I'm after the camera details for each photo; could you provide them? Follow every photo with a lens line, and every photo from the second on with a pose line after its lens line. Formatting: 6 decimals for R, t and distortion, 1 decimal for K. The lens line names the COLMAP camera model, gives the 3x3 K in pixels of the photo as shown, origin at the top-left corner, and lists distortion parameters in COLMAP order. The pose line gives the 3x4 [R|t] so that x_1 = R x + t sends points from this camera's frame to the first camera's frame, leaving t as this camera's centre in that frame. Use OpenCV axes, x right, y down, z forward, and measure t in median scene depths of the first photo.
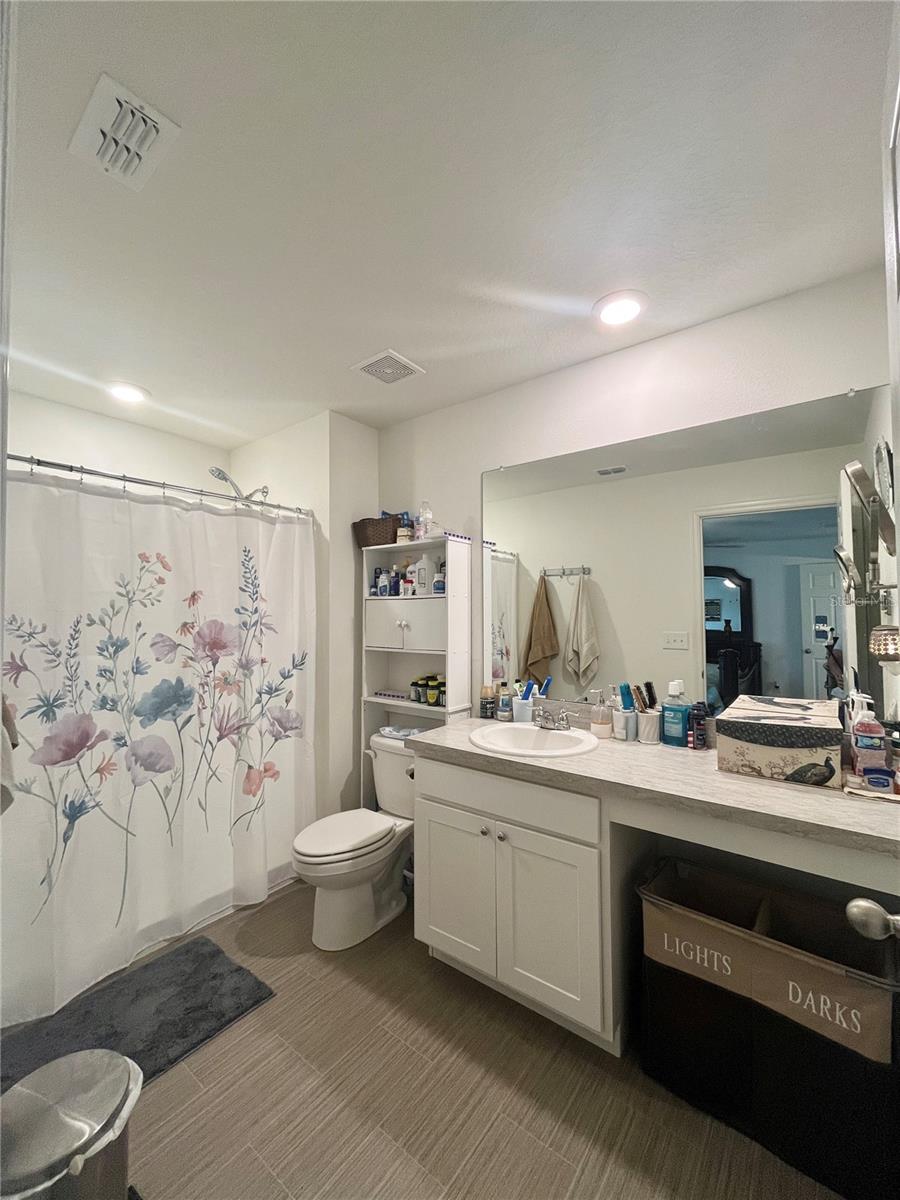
lens RADIAL K [[487.8, 0, 451.1], [0, 487.8, 599.7], [0, 0, 1]] dist [-0.000811, -0.000070]
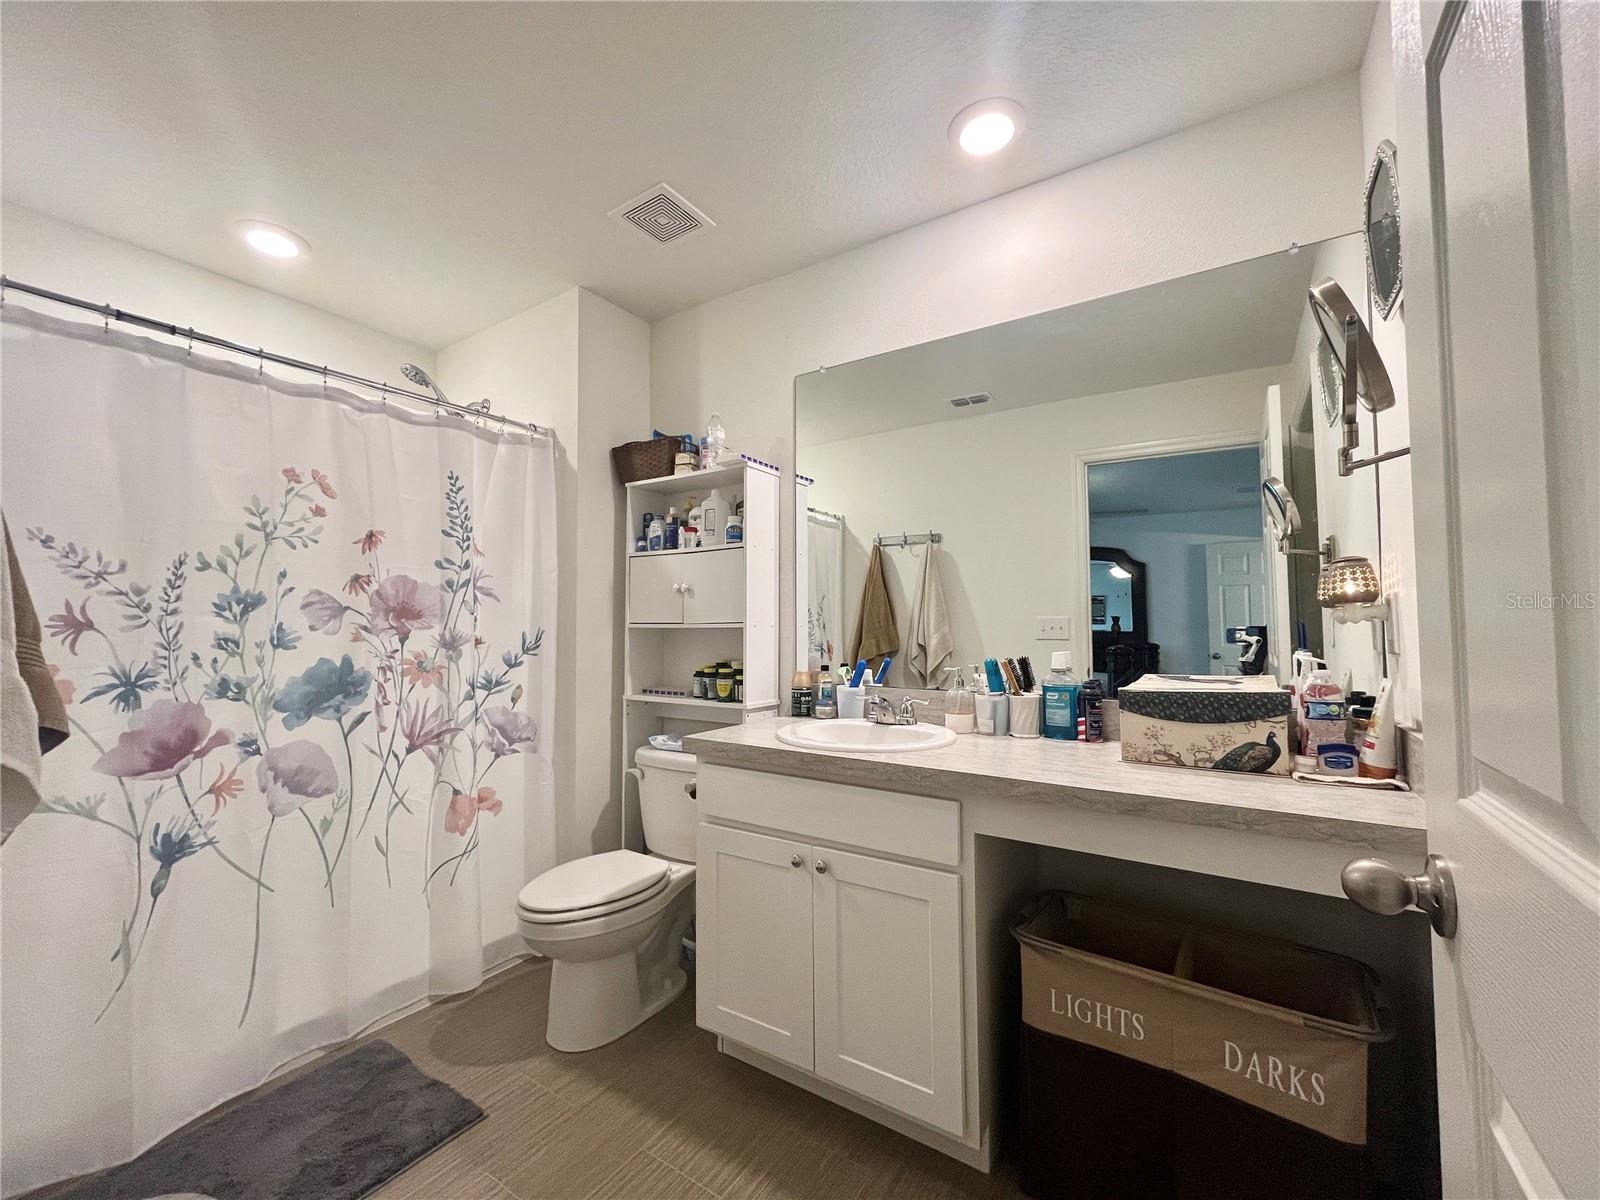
lens RADIAL K [[650.4, 0, 801.4], [0, 650.4, 600.1], [0, 0, 1]] dist [-0.000811, -0.000070]
pose [[0.997424, 0.002507, 0.071694, 0.006136], [-0.001787, 0.999947, -0.010100, 0.093059], [-0.071716, 0.009946, 0.997376, 0.058486]]
